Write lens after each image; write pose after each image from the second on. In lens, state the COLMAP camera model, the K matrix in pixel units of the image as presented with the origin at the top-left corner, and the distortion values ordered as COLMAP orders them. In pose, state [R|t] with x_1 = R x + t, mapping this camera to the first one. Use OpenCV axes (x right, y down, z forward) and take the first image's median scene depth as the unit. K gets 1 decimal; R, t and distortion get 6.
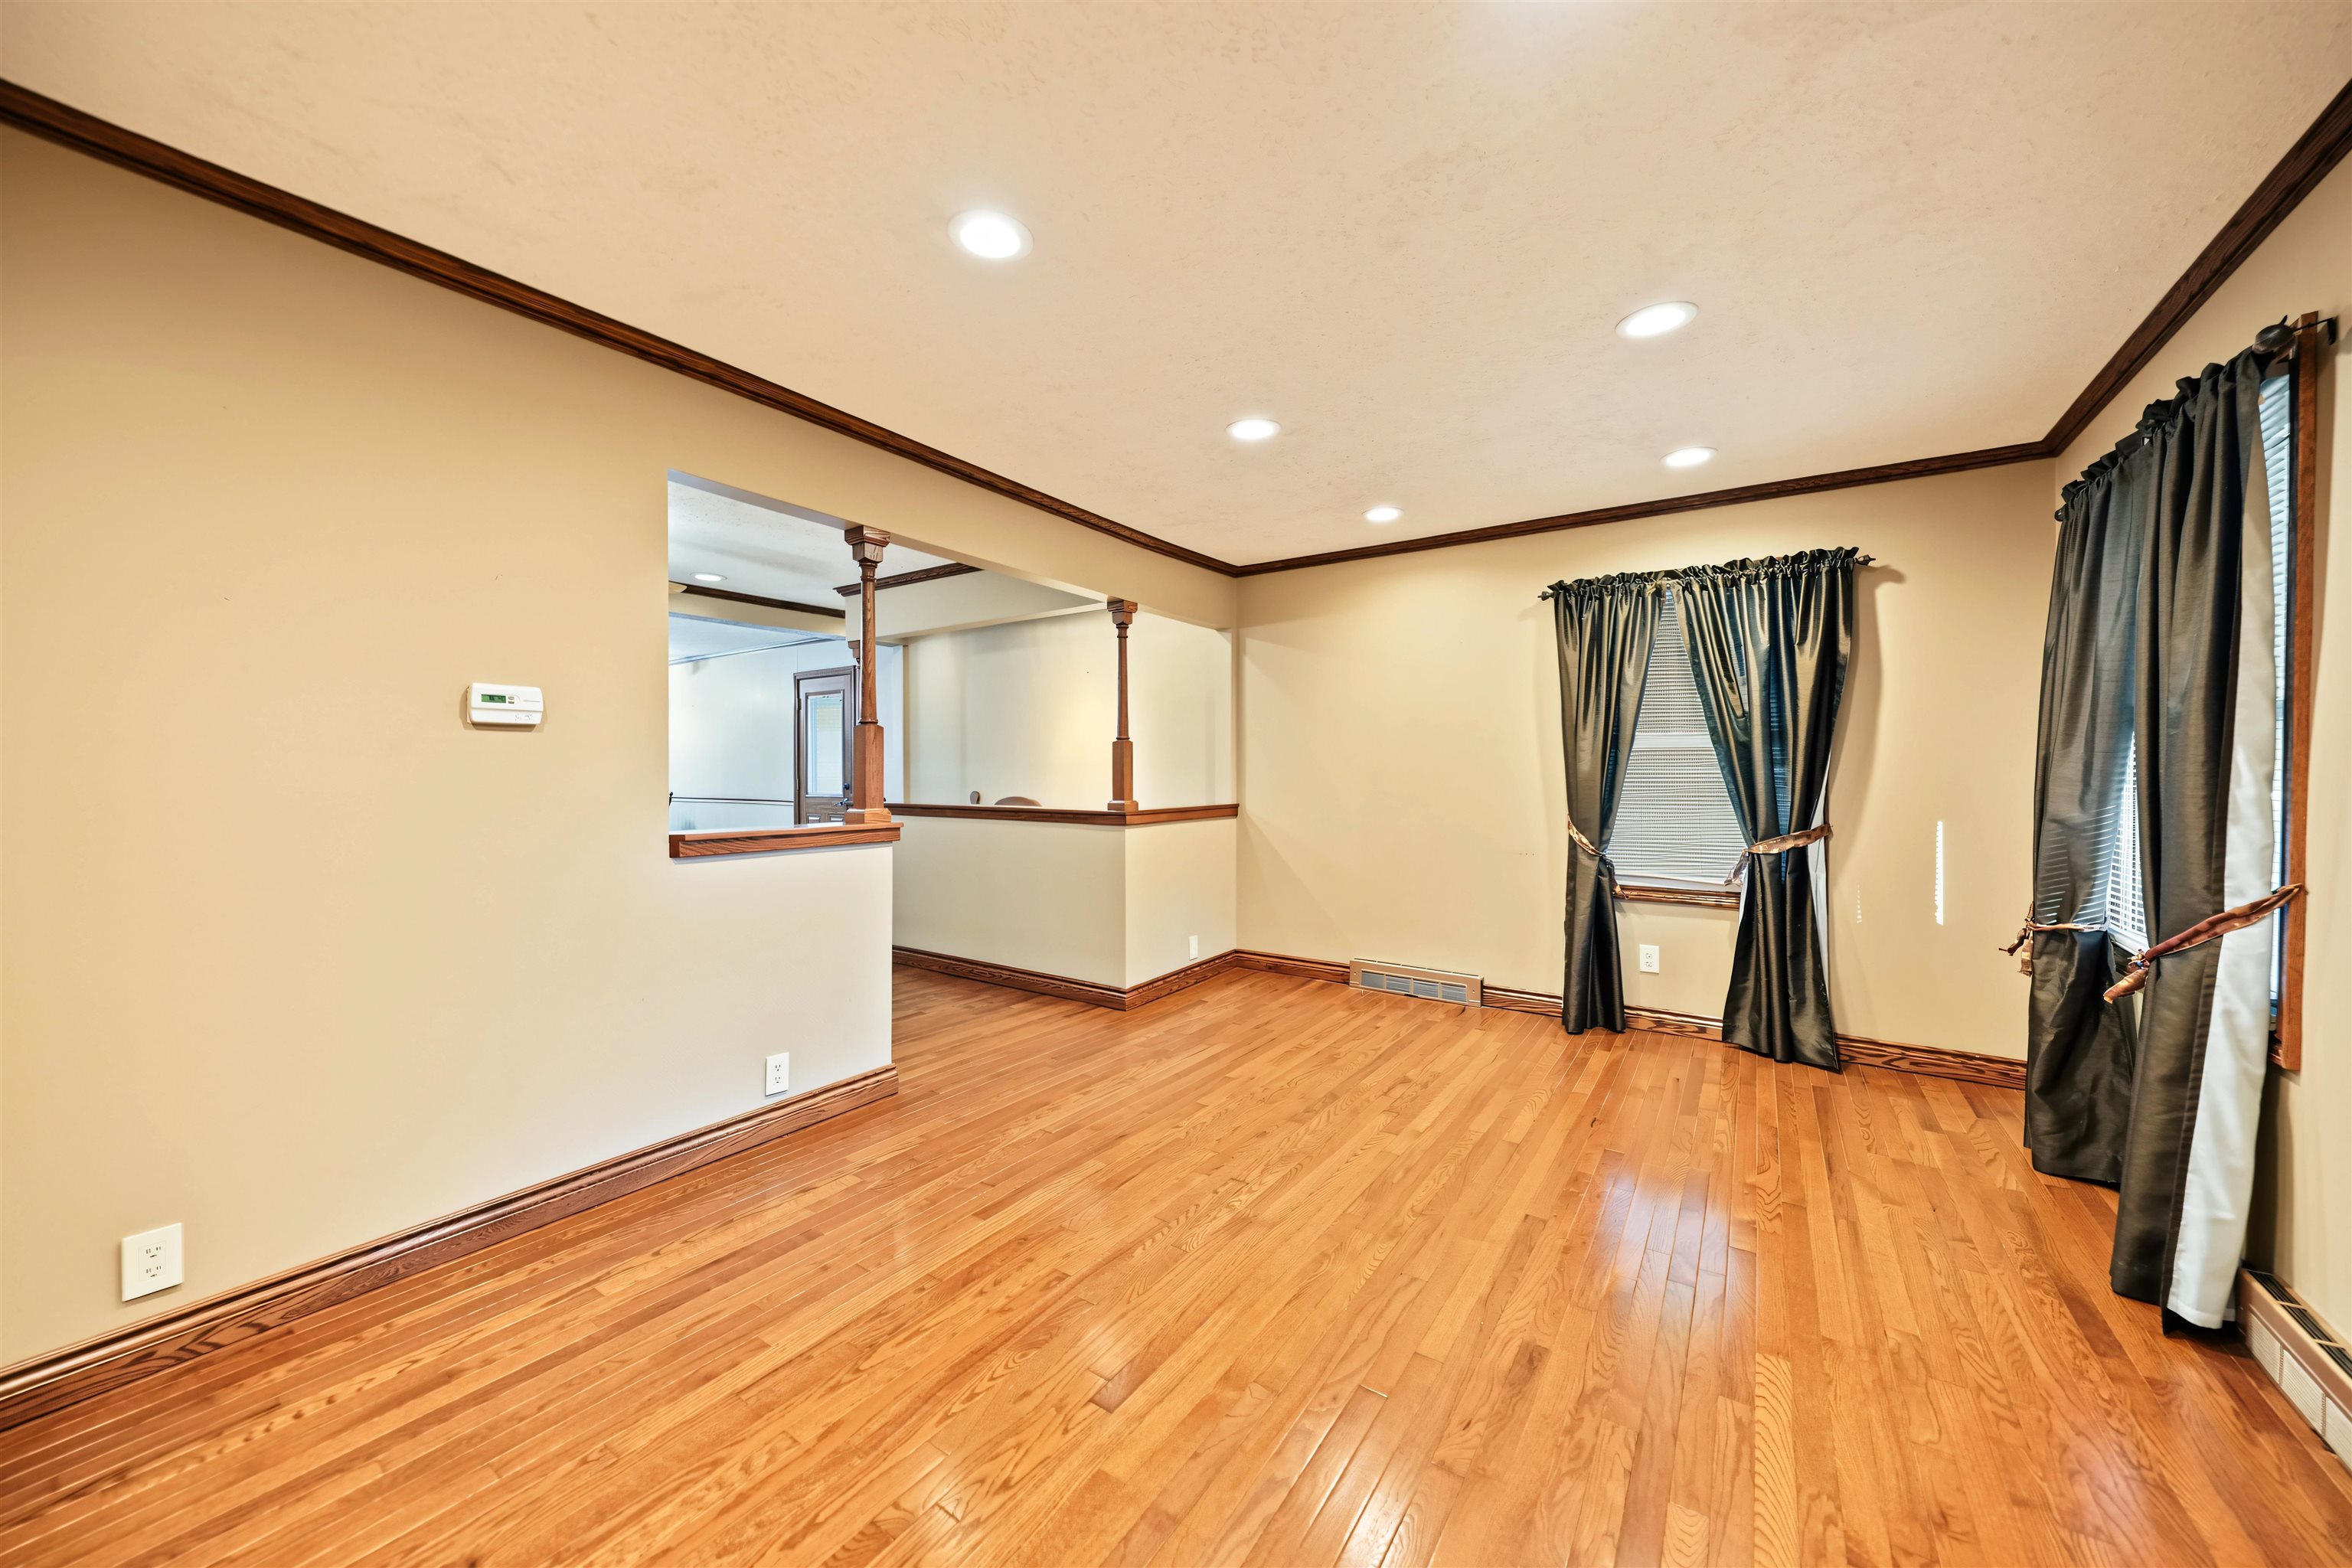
lens RADIAL K [[835.7, 0, 1186.3], [0, 835.7, 769.3], [0, 0, 1]] dist [-0.005963, -0.000042]
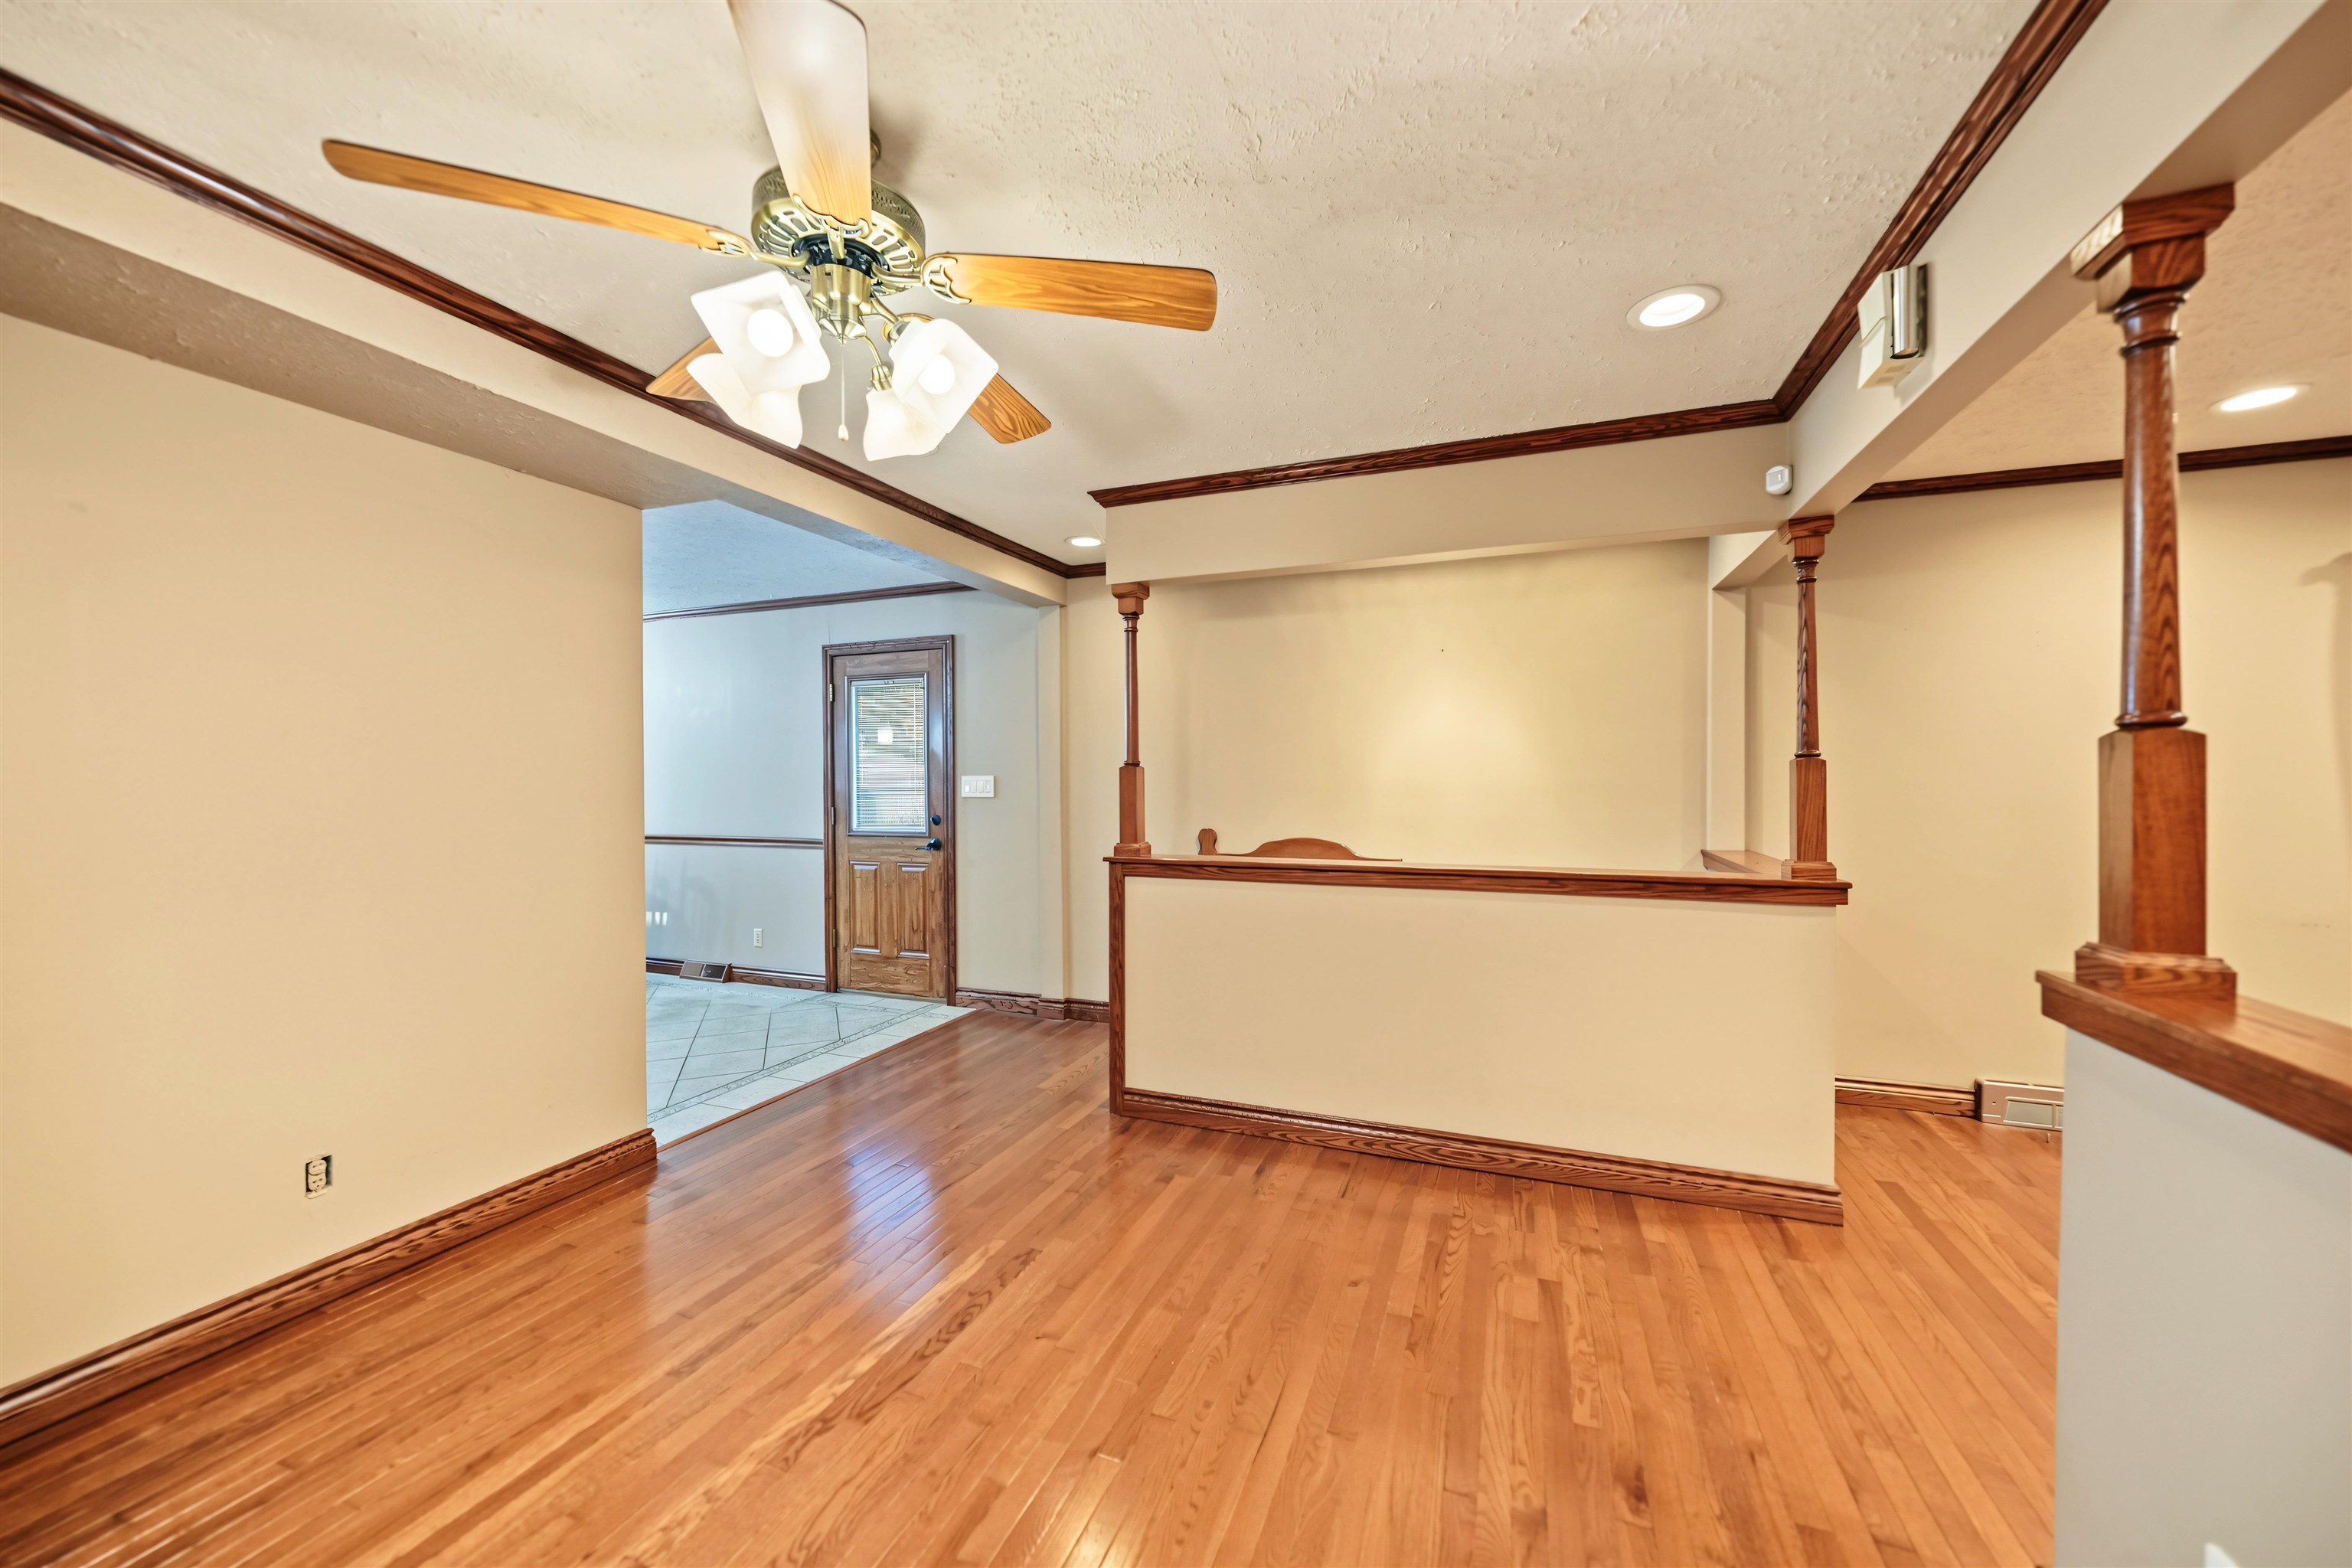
lens RADIAL K [[865.4, 0, 1190.3], [0, 865.4, 782.5], [0, 0, 1]] dist [-0.002562, -0.000089]
pose [[0.972694, -0.002988, 0.232074, -0.943908], [0.001665, 0.999981, 0.005895, -0.033208], [-0.232087, -0.005348, 0.972680, 0.759206]]
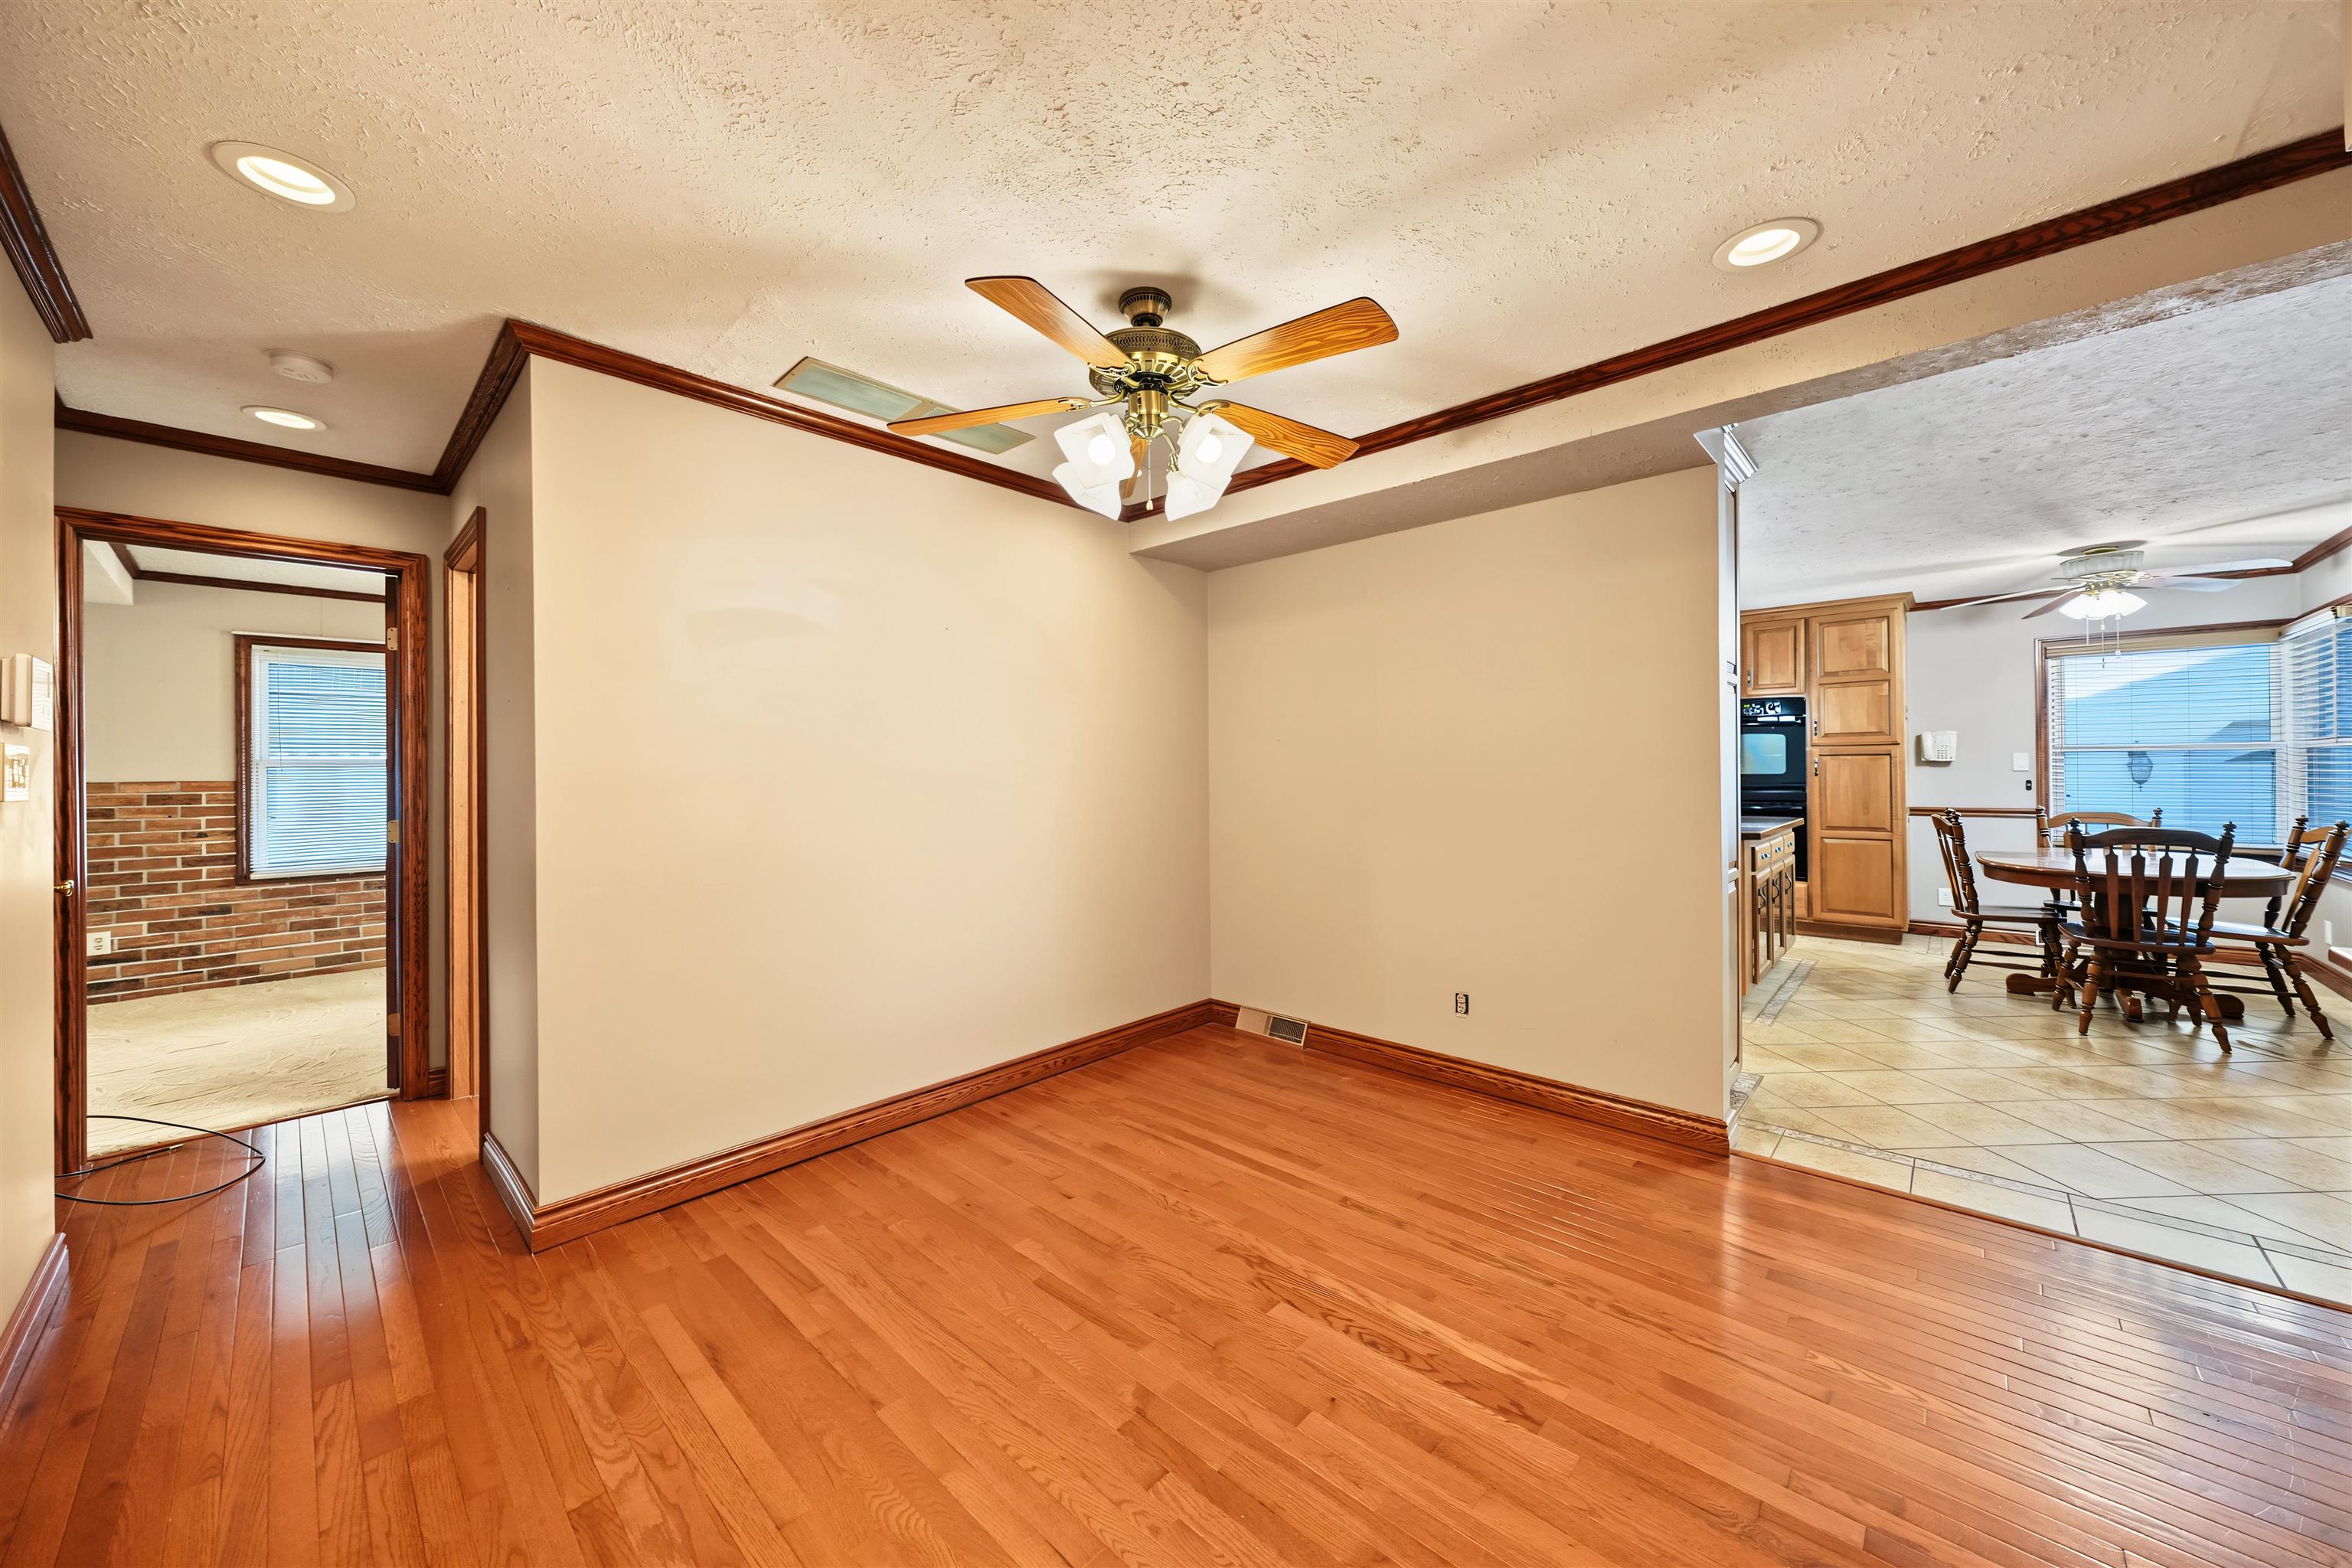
lens RADIAL K [[835.7, 0, 1175.3], [0, 835.7, 773.5], [0, 0, 1]] dist [-0.005963, -0.000042]
pose [[-0.154977, 0.005524, -0.987903, -0.334318], [0.009460, 0.999947, 0.004107, -0.014356], [0.987873, -0.008709, -0.155021, 1.437726]]
